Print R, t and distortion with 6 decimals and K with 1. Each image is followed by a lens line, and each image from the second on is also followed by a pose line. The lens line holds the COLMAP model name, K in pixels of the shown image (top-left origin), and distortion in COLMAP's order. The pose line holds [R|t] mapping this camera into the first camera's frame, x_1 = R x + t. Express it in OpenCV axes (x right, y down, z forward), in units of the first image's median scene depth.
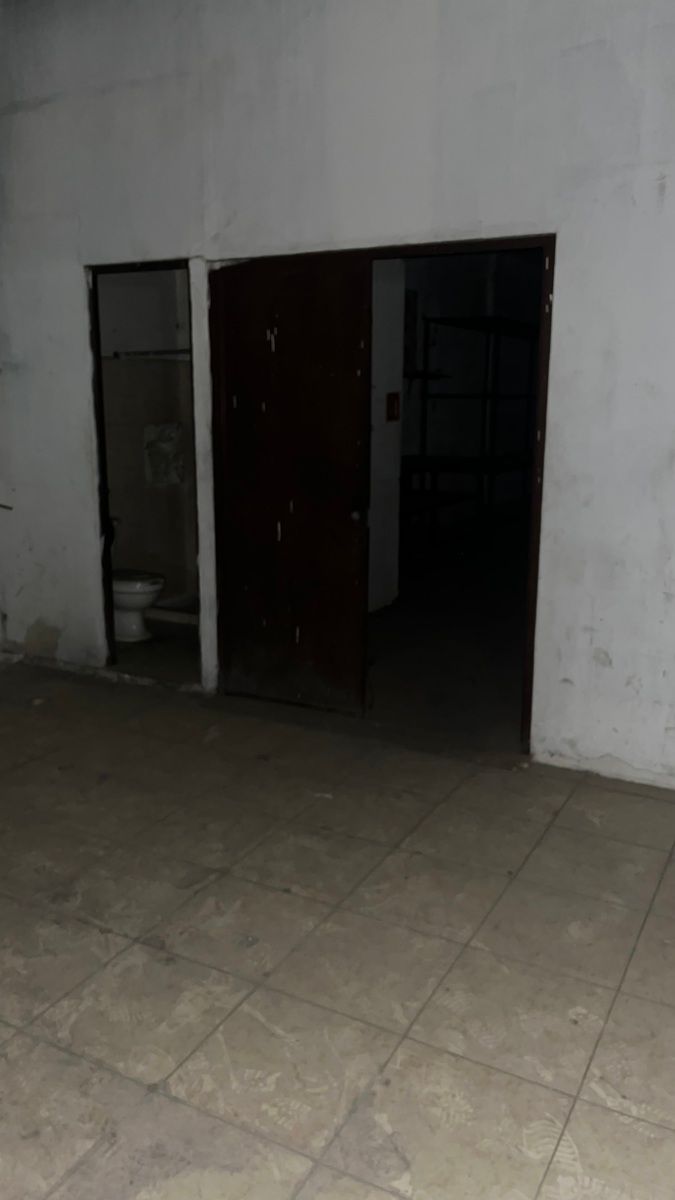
lens RADIAL K [[903.7, 0, 339.2], [0, 903.7, 592.1], [0, 0, 1]] dist [0.030315, -0.022233]
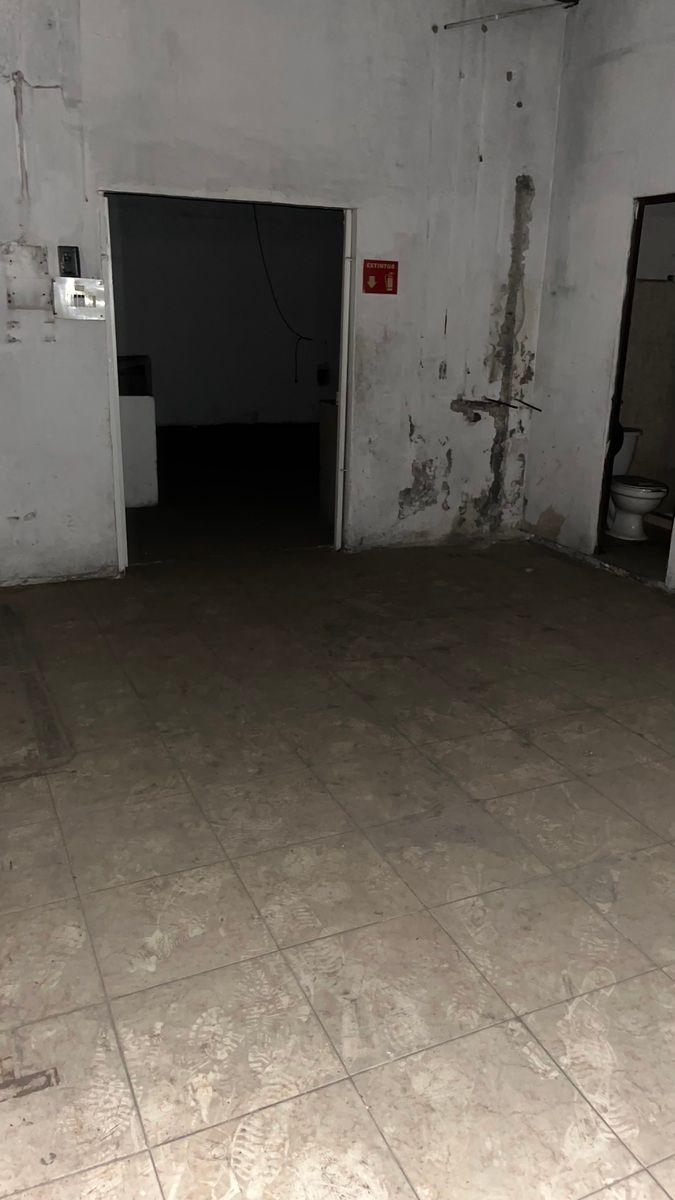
lens RADIAL K [[903.7, 0, 338.7], [0, 903.7, 603.7], [0, 0, 1]] dist [0.030315, -0.022233]
pose [[0.781148, 0.204427, -0.589930, 0.206239], [-0.148480, 0.978594, 0.142502, 0.029309], [0.606434, -0.023722, 0.794780, -0.140200]]
